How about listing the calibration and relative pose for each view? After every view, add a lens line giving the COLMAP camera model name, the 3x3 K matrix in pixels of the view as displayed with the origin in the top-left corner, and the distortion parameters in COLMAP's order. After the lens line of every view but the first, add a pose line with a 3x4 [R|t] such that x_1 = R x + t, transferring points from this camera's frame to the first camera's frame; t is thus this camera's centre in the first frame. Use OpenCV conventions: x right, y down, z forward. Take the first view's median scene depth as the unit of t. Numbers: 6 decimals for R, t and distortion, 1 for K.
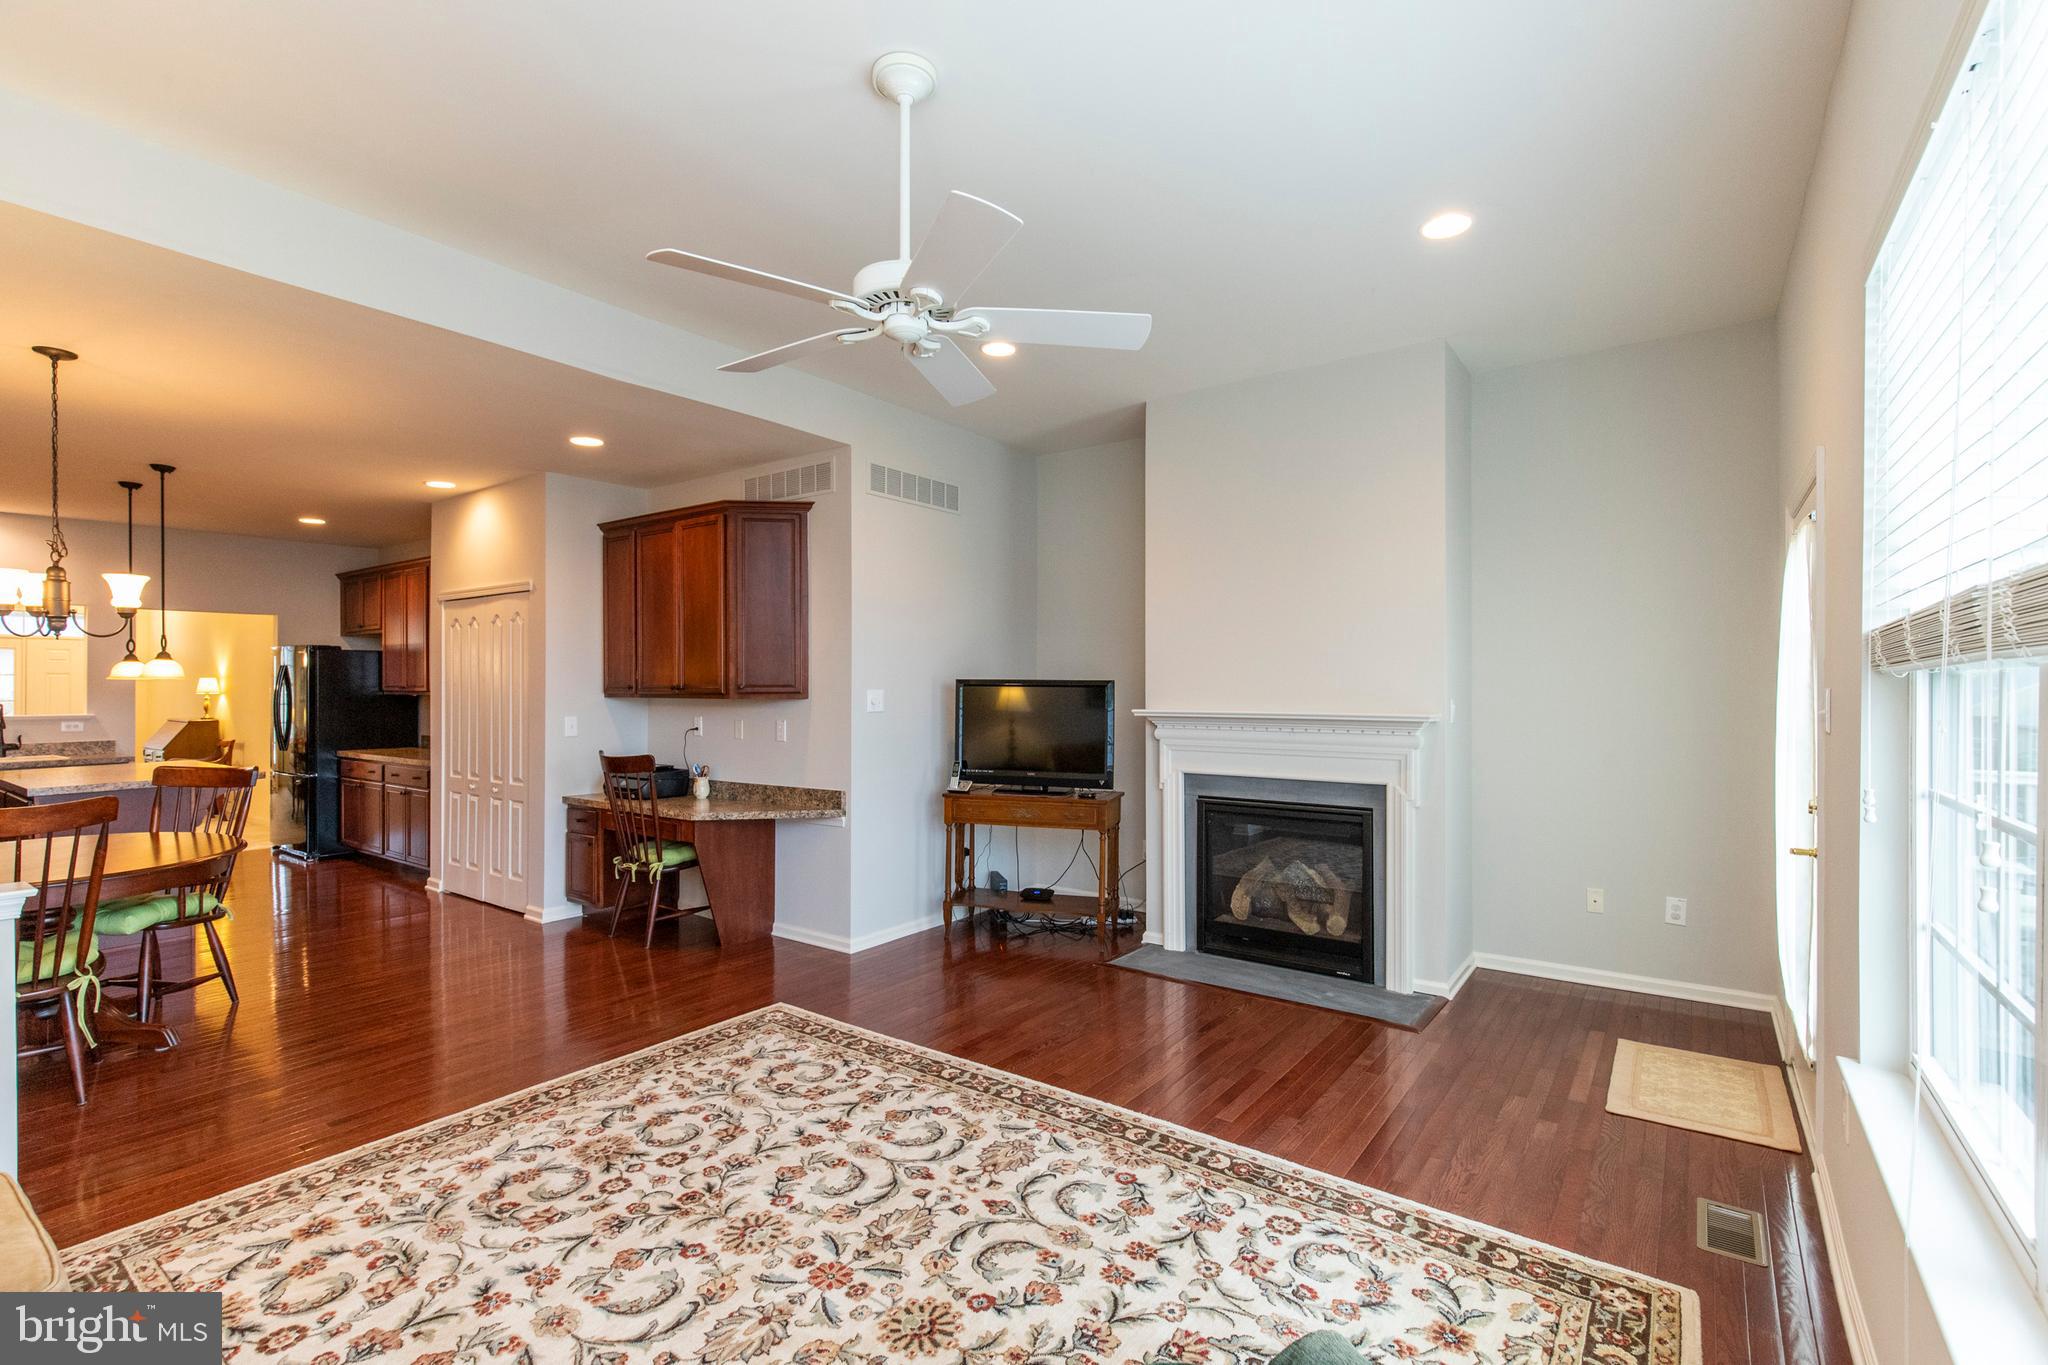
lens RADIAL K [[922.7, 0, 1021.8], [0, 922.7, 690.4], [0, 0, 1]] dist [0.006789, -0.000982]
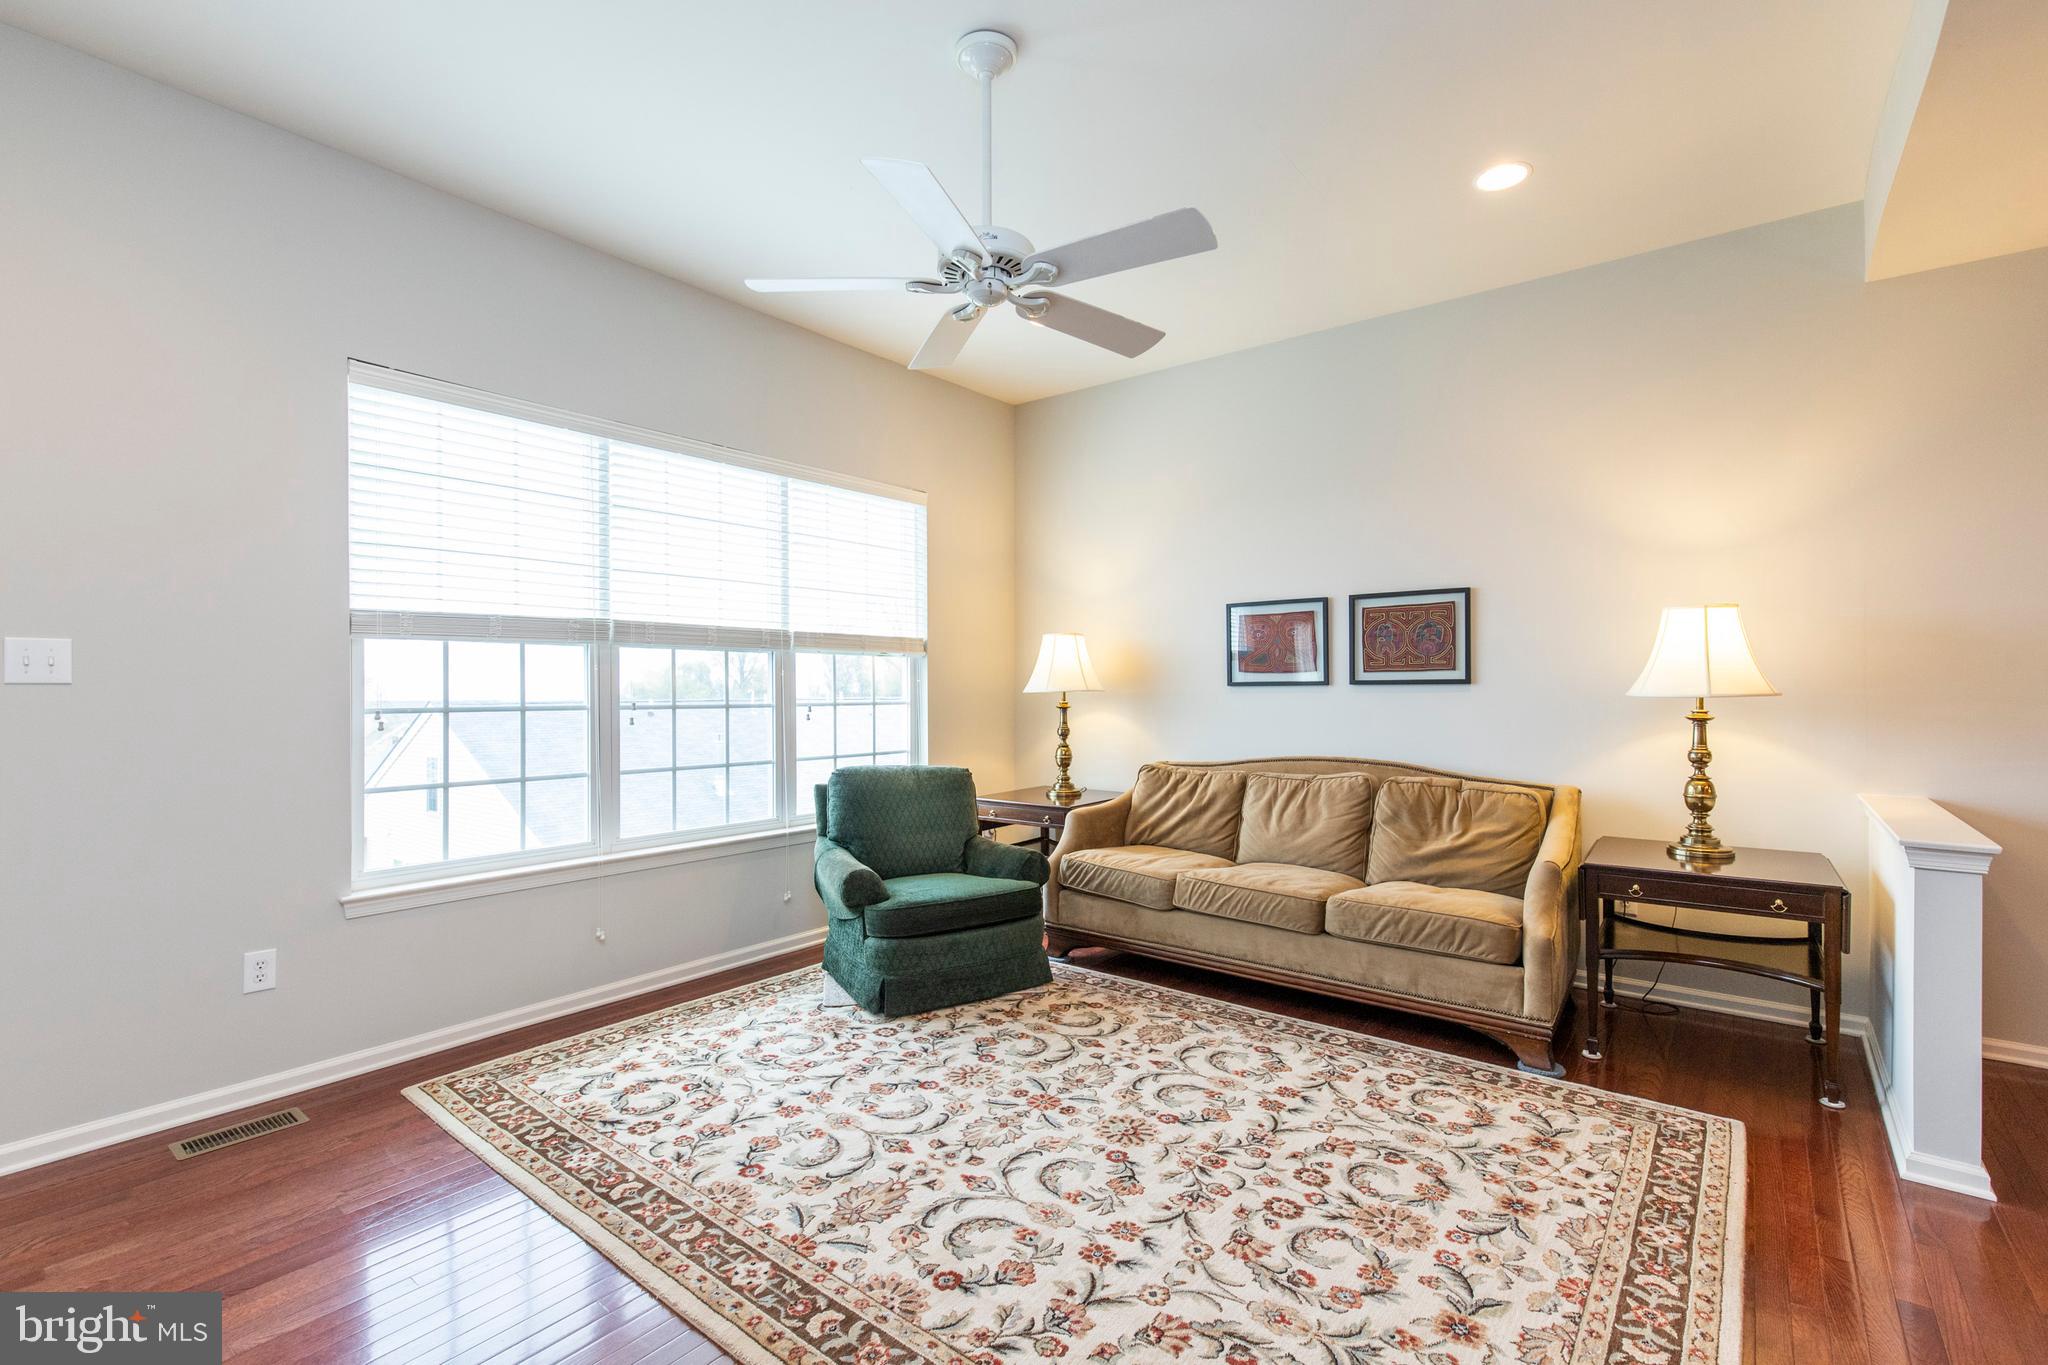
lens RADIAL K [[922.7, 0, 1021.8], [0, 922.7, 690.4], [0, 0, 1]] dist [0.006789, -0.000982]
pose [[-0.999334, 0.004202, 0.036254, -0.170993], [0.004458, 0.999966, 0.006985, 0.044588], [-0.036223, 0.007142, -0.999318, 1.723688]]
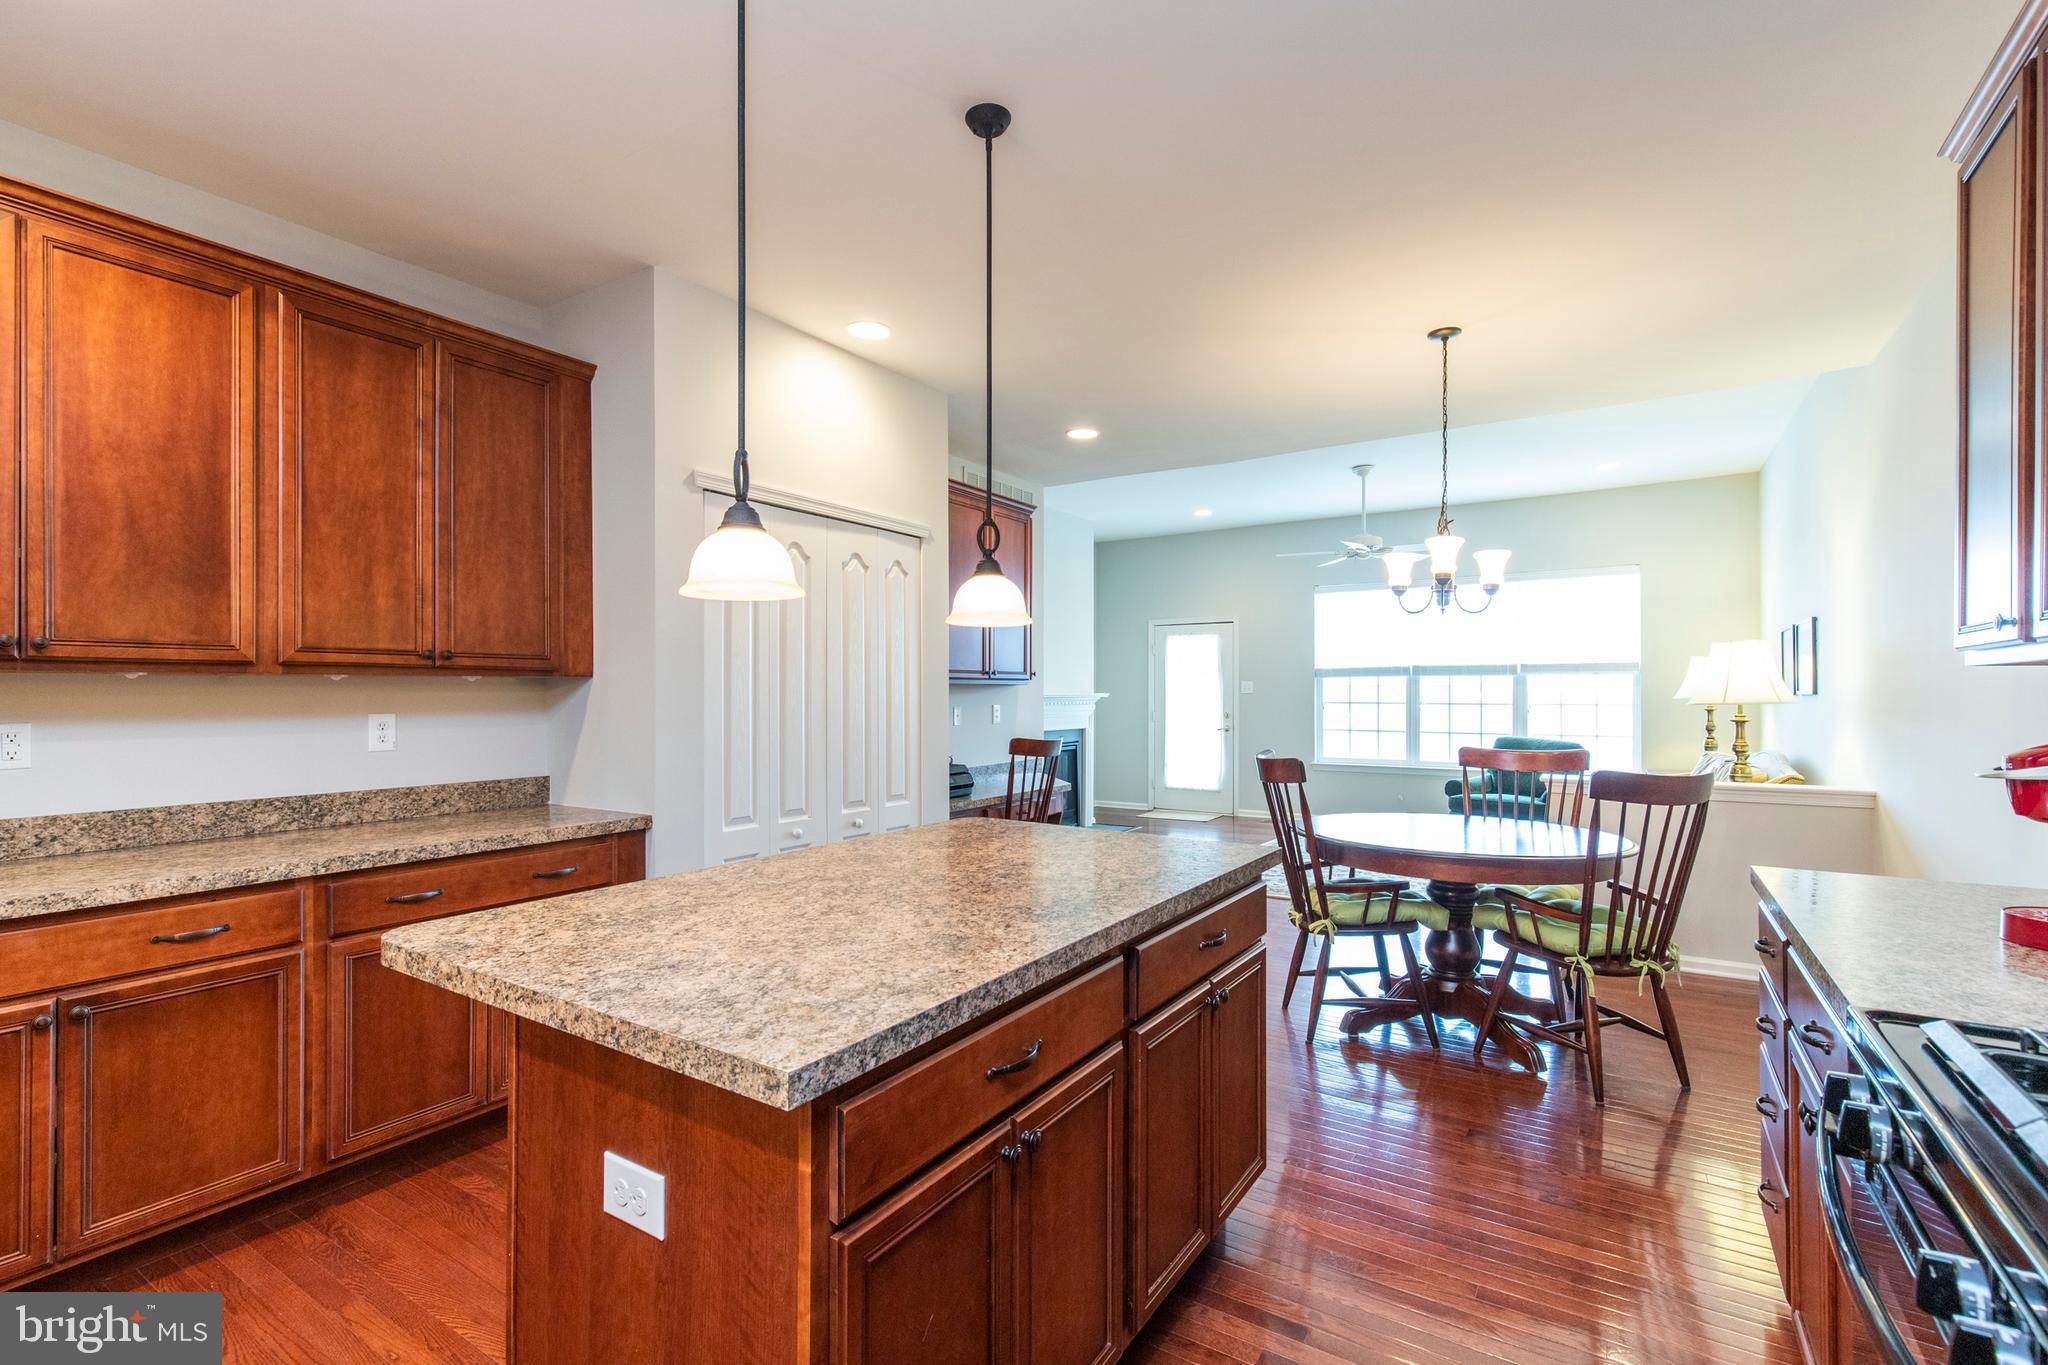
lens RADIAL K [[922.7, 0, 1021.8], [0, 922.7, 690.4], [0, 0, 1]] dist [0.006789, -0.000982]
pose [[-0.052278, 0.004467, 0.998623, -2.512452], [0.006532, 0.999970, -0.004131, 0.038286], [-0.998611, 0.006308, -0.052305, 1.879675]]
